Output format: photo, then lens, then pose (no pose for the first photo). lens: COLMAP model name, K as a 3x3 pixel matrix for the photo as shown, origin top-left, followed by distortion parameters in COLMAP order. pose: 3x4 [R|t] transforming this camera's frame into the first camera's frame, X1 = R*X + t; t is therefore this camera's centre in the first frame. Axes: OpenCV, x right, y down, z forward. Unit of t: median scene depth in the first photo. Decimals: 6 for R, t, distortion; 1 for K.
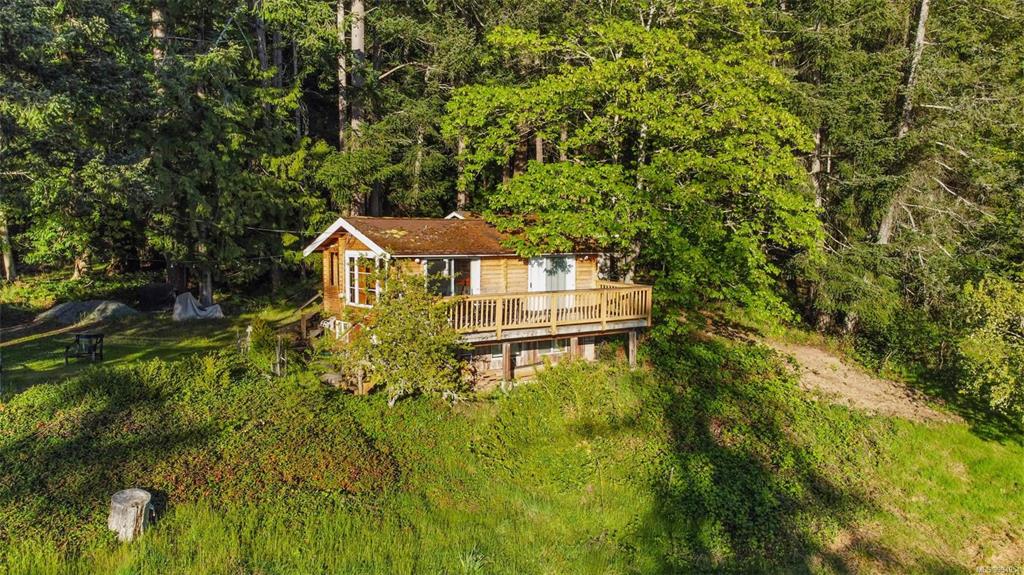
lens RADIAL K [[740.0, 0, 512.0], [0, 740.0, 287.5], [0, 0, 1]] dist [0.000909, -0.004414]
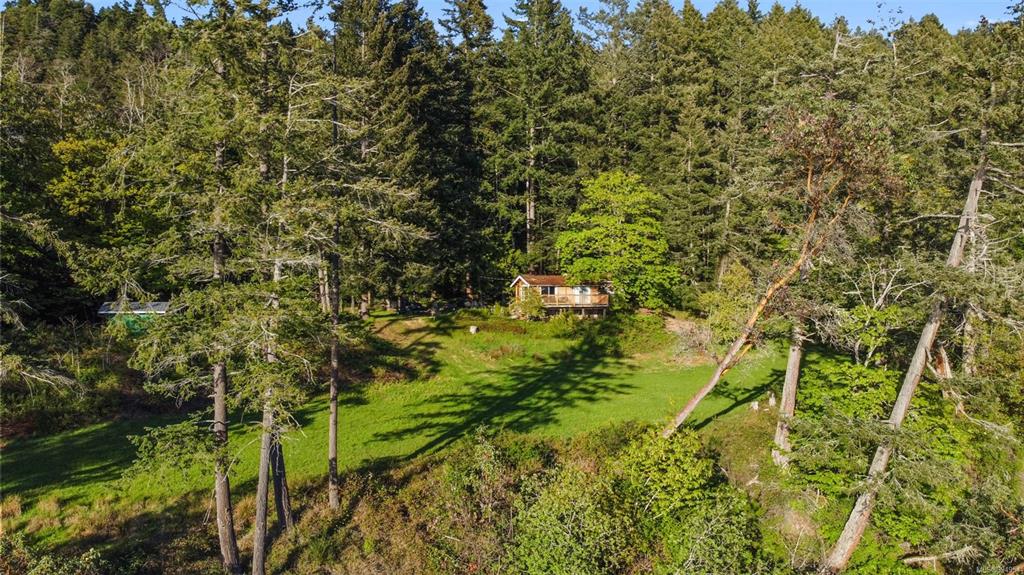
lens RADIAL K [[754.8, 0, 512.0], [0, 754.8, 287.5], [0, 0, 1]] dist [-0.004154, 0.005017]
pose [[0.945702, -0.000815, -0.325035, 0.941711], [-0.021676, 0.997613, -0.065569, 0.207718], [0.324312, 0.069054, 0.943426, -2.508836]]
